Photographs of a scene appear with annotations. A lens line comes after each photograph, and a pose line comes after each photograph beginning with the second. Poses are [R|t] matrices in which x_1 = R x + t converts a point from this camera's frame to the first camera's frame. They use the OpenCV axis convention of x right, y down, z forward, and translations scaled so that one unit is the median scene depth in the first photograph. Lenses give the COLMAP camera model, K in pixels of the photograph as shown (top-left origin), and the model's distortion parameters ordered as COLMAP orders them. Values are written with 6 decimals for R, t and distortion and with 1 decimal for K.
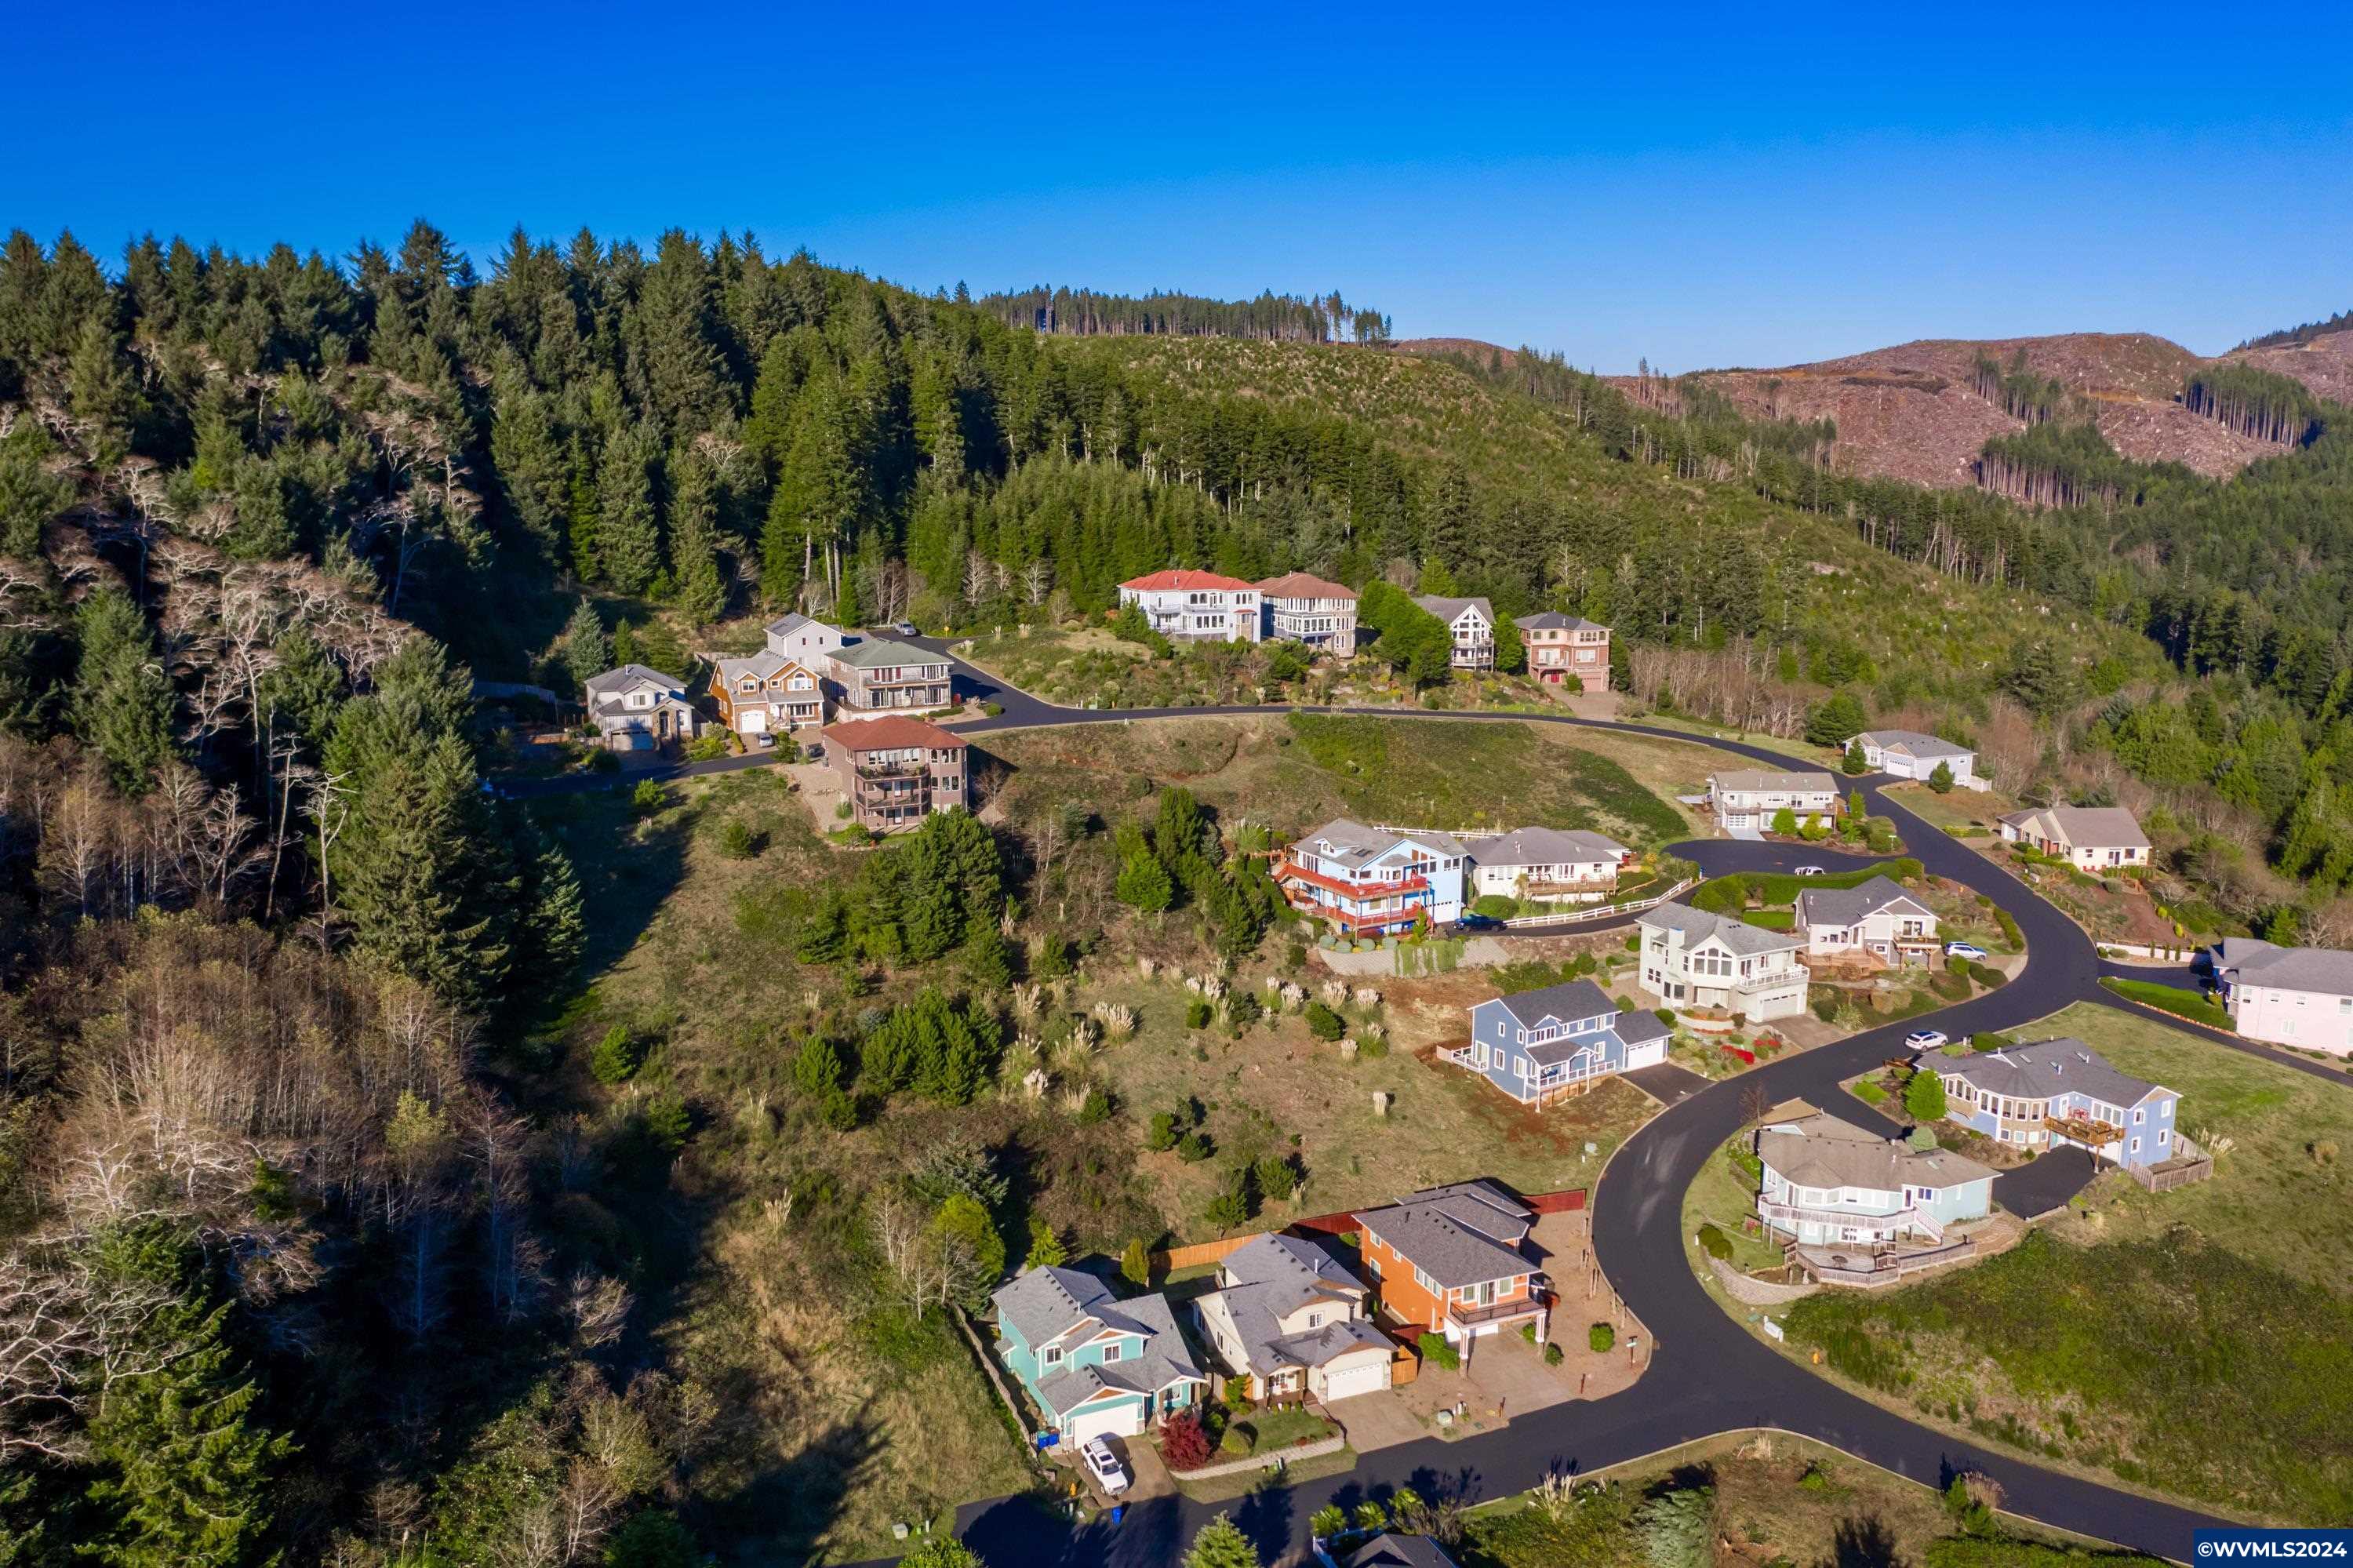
lens RADIAL K [[1864.4, 0, 1180.7], [0, 1864.4, 778.5], [0, 0, 1]] dist [-0.019236, 0.005781]
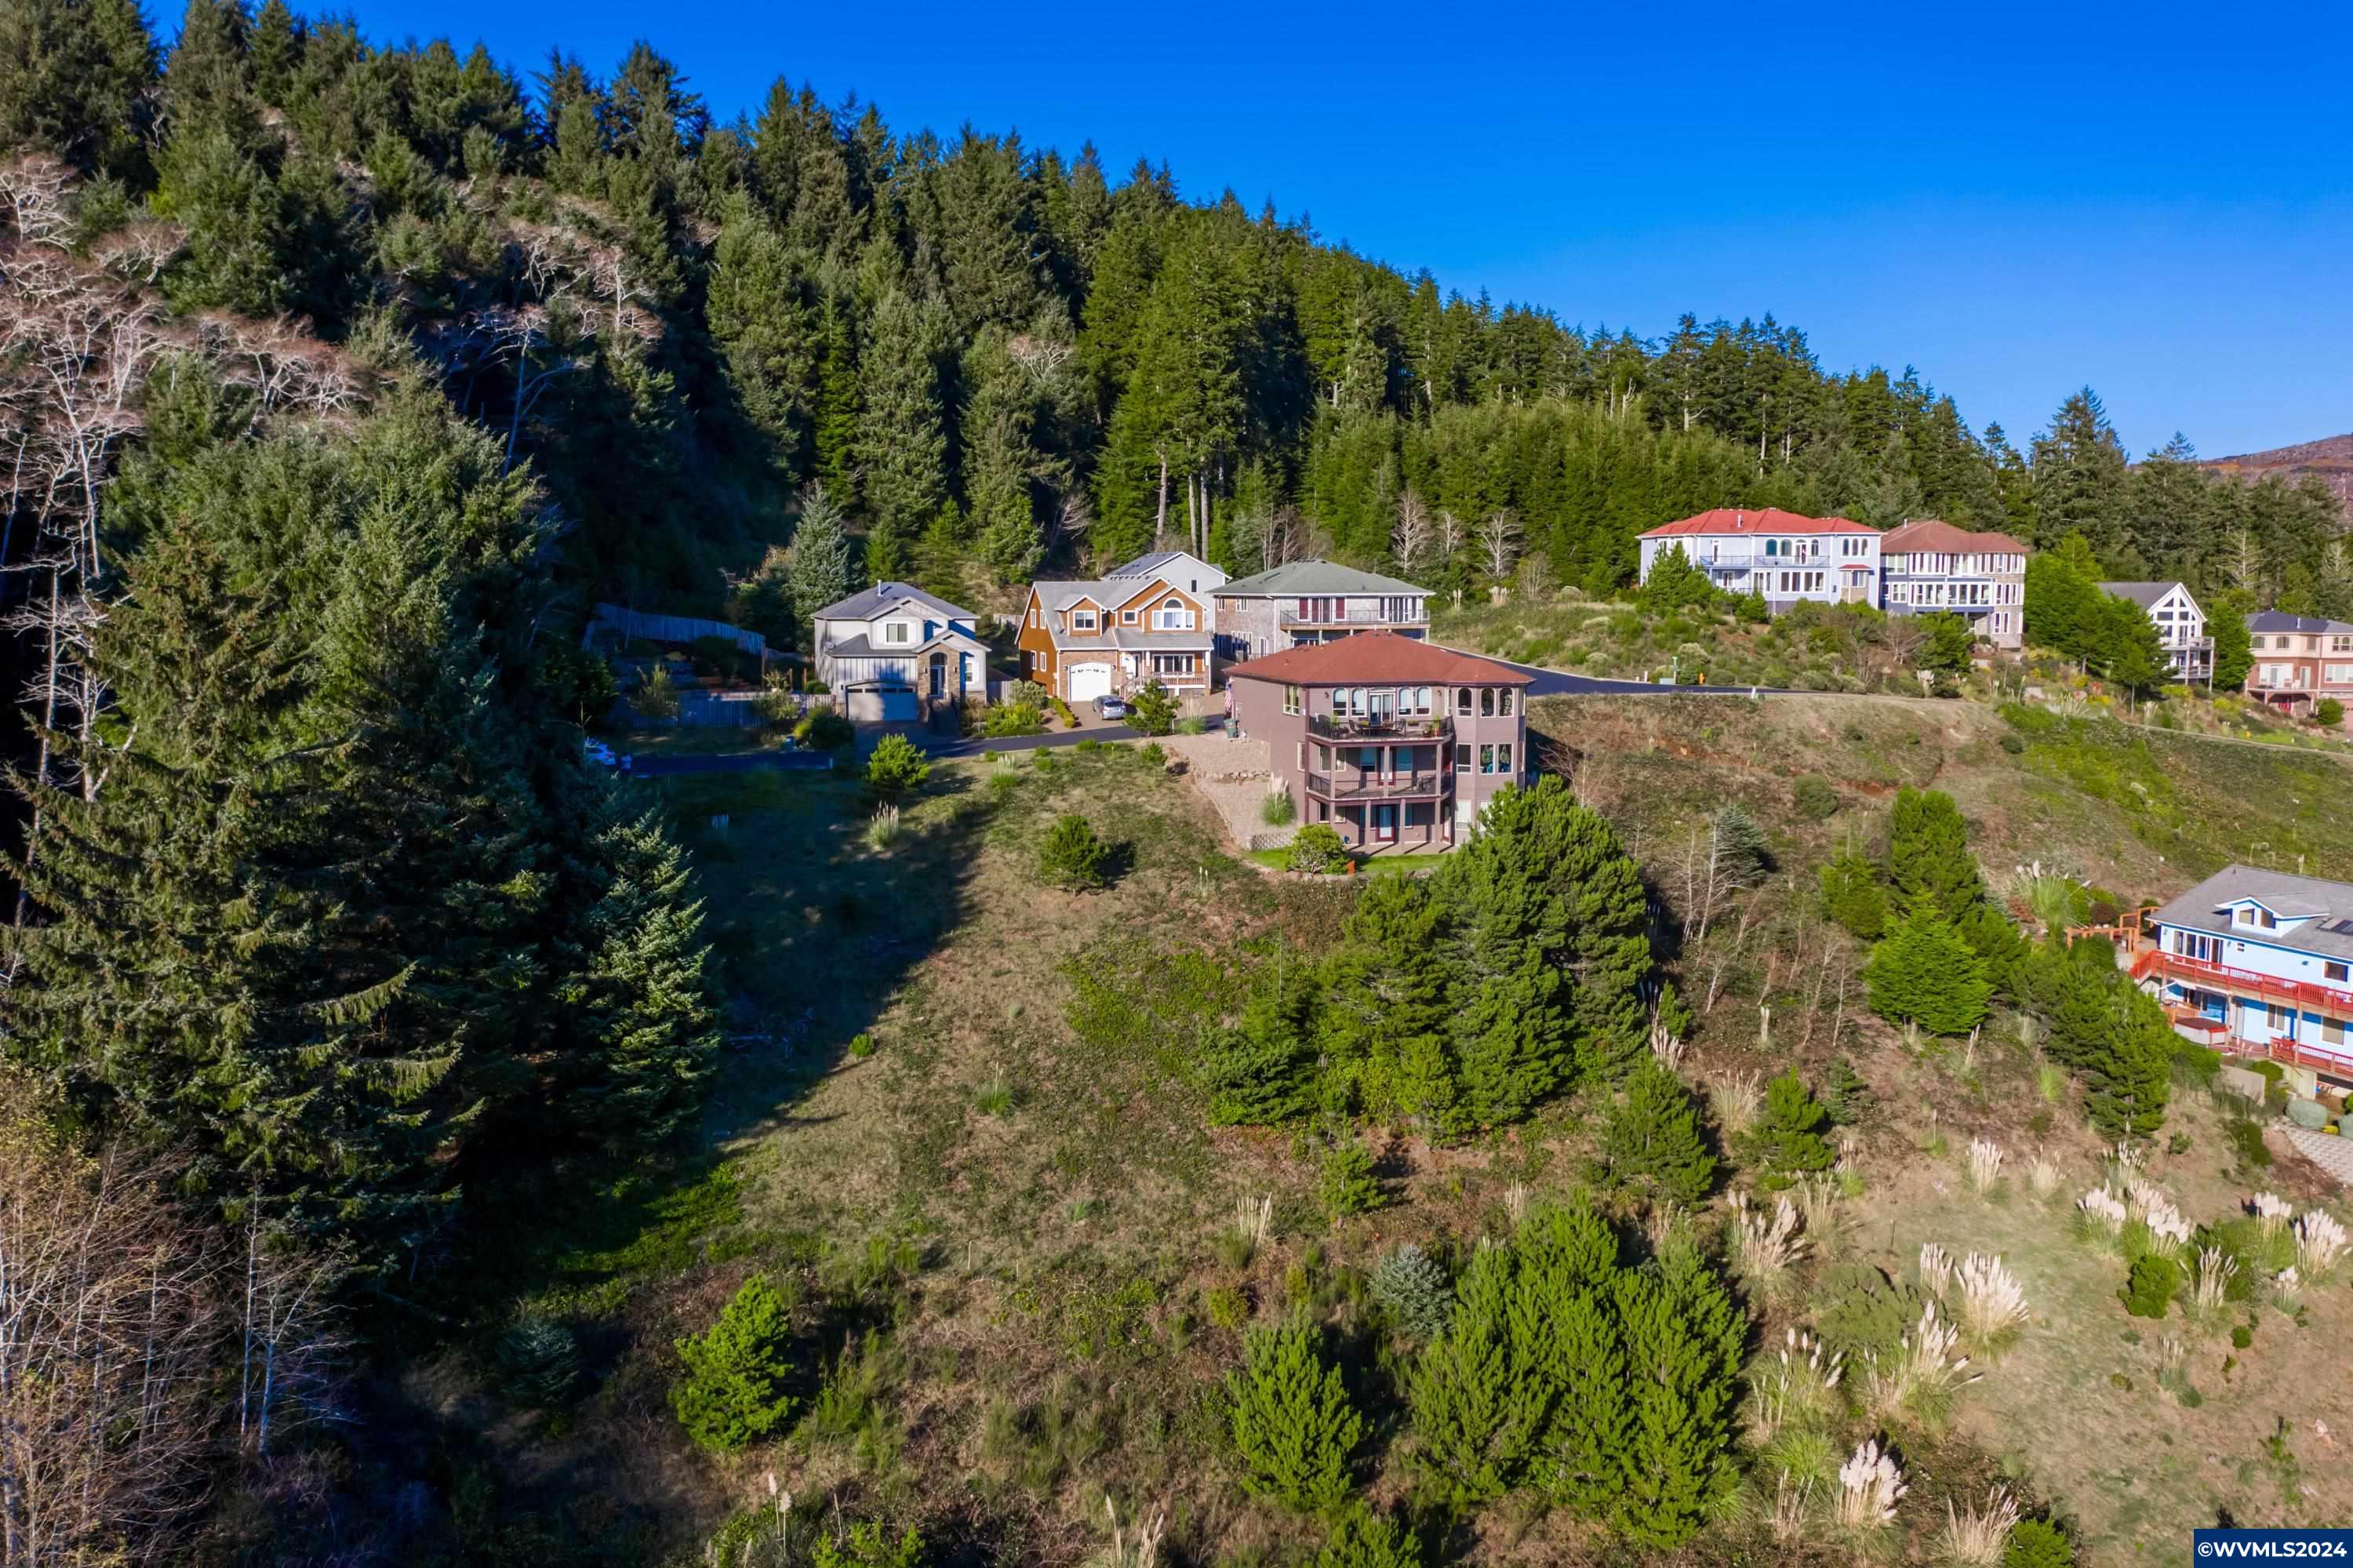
lens RADIAL K [[1864.4, 0, 1180.7], [0, 1864.4, 778.5], [0, 0, 1]] dist [-0.019236, 0.005781]
pose [[0.988086, 0.014079, -0.153255, -0.115559], [-0.025877, 0.996828, -0.075257, 0.041629], [0.151709, 0.078326, 0.985317, 0.448181]]
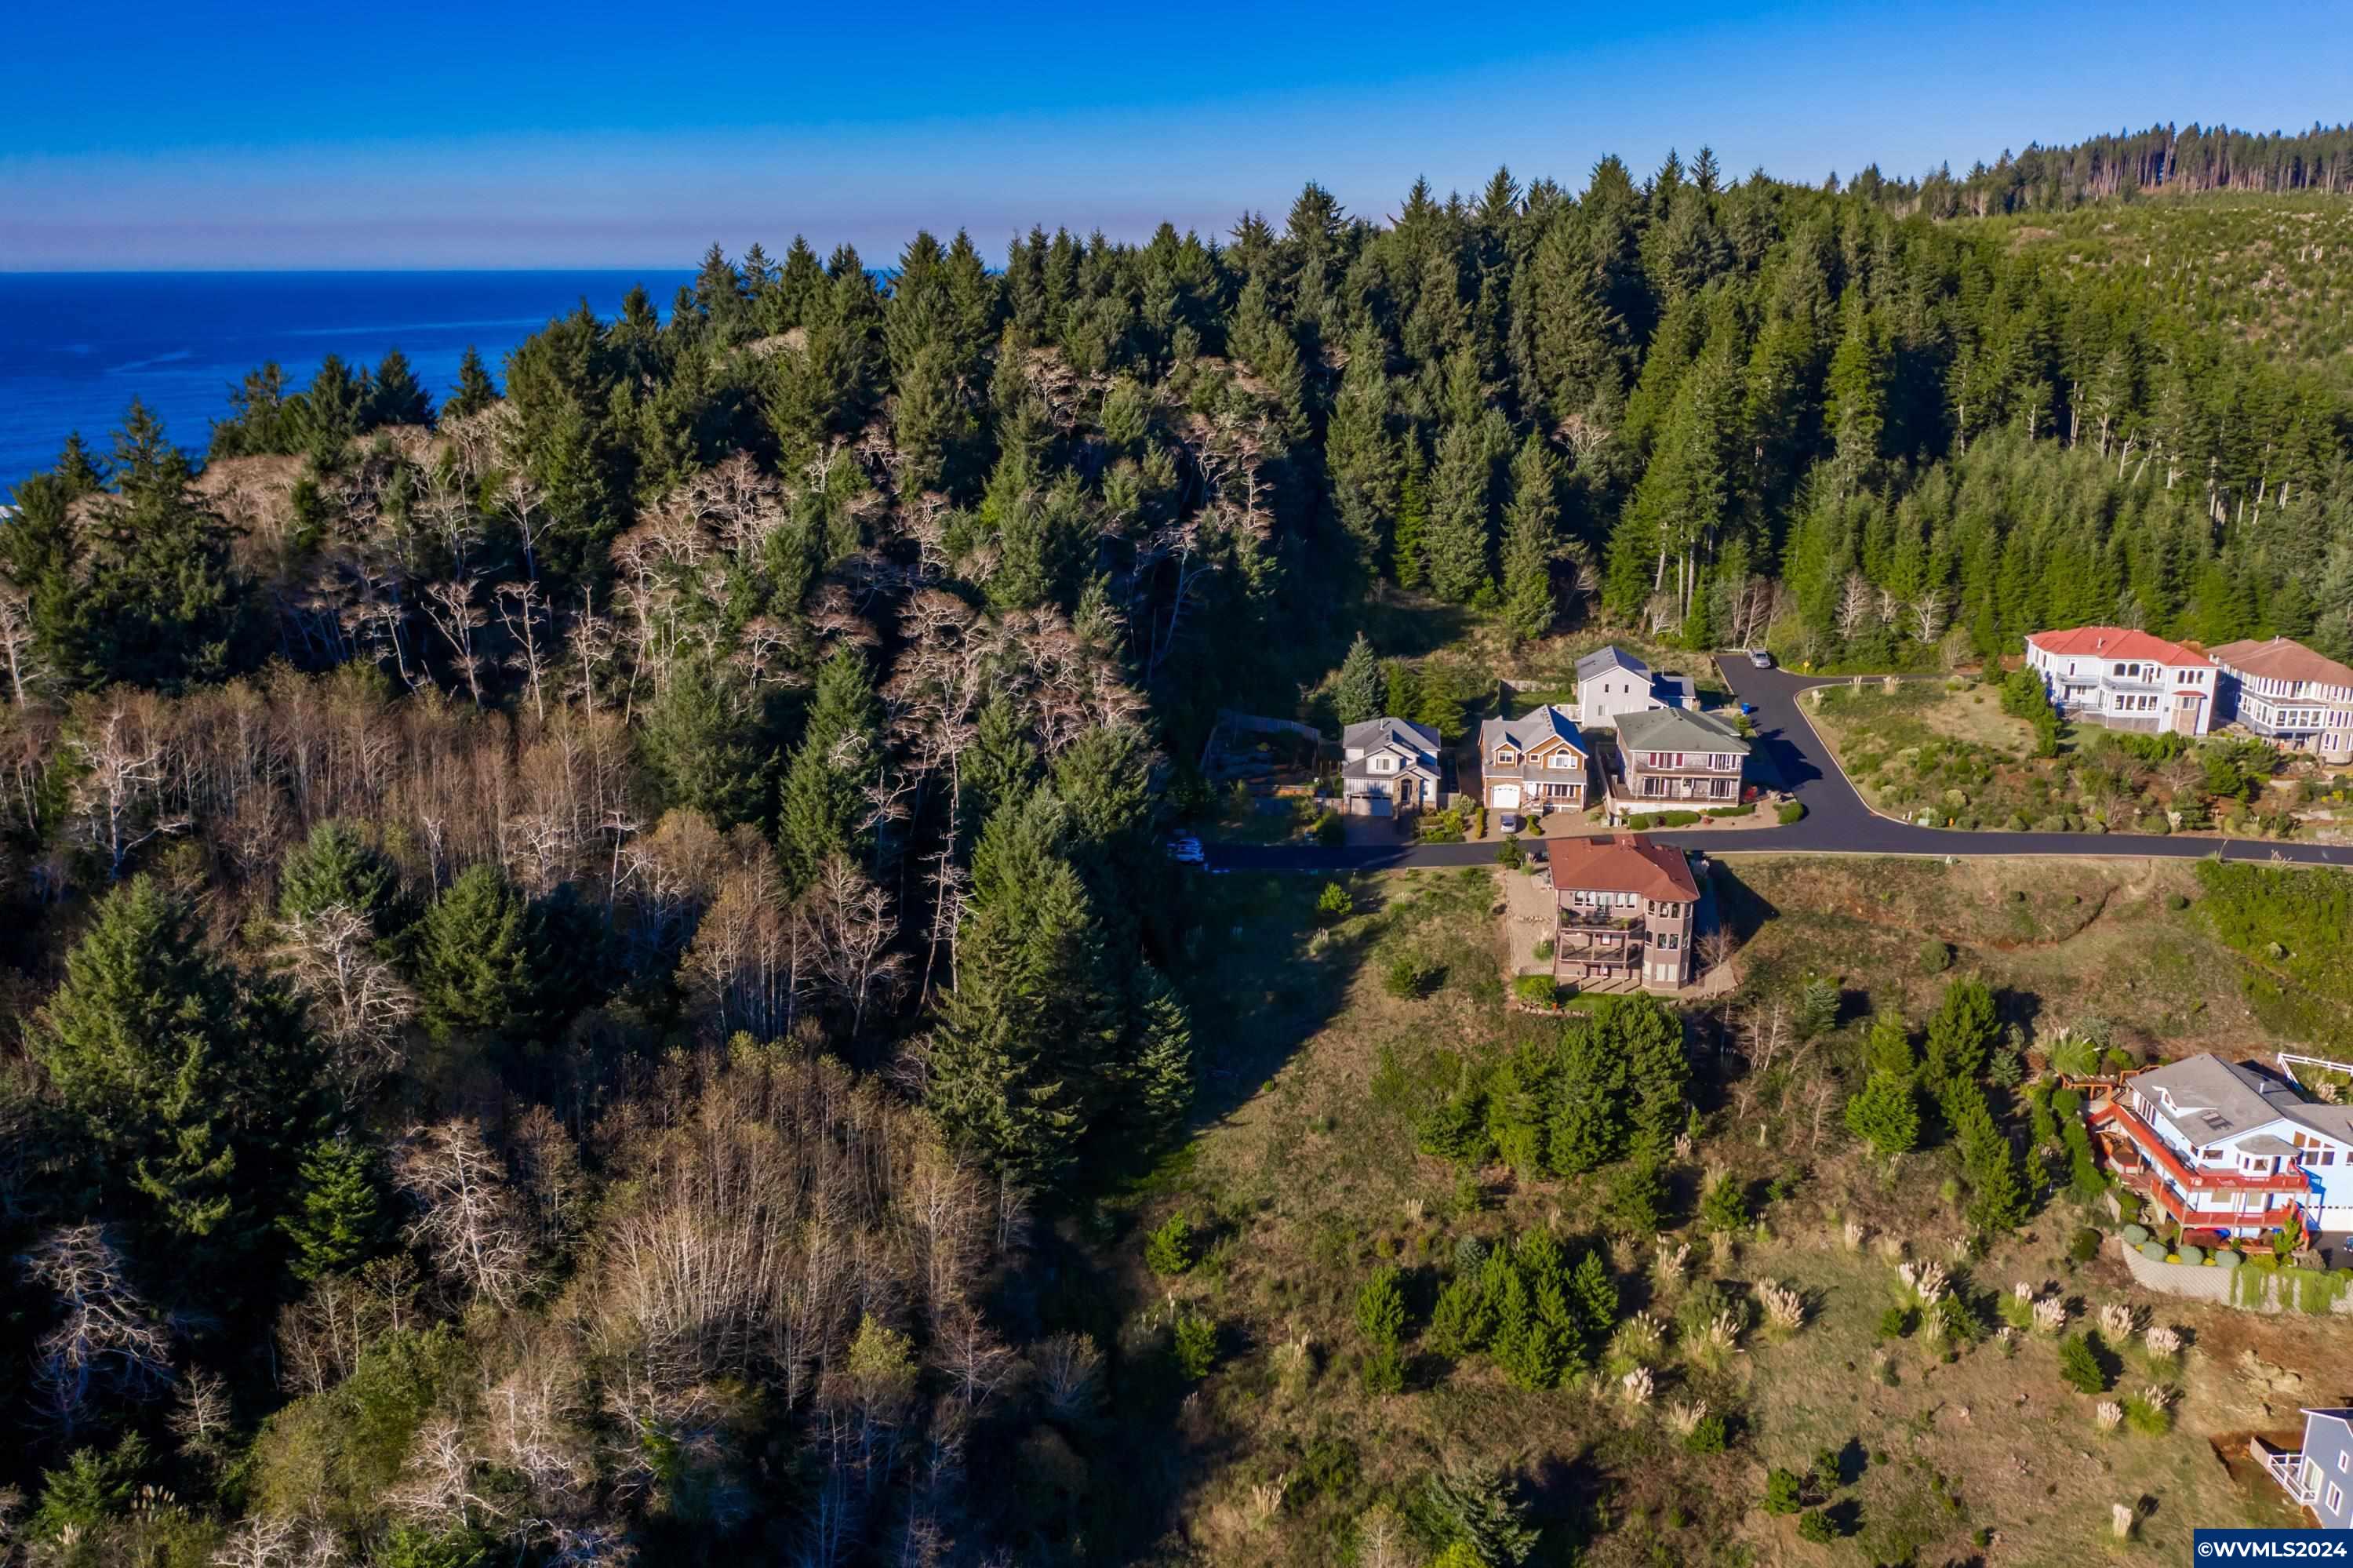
lens RADIAL K [[1864.4, 0, 1180.7], [0, 1864.4, 778.5], [0, 0, 1]] dist [-0.019236, 0.005781]
pose [[0.847739, 0.142023, -0.511046, 0.097495], [-0.094820, 0.988544, 0.117432, -0.131706], [0.521870, -0.051095, 0.851494, 0.152270]]
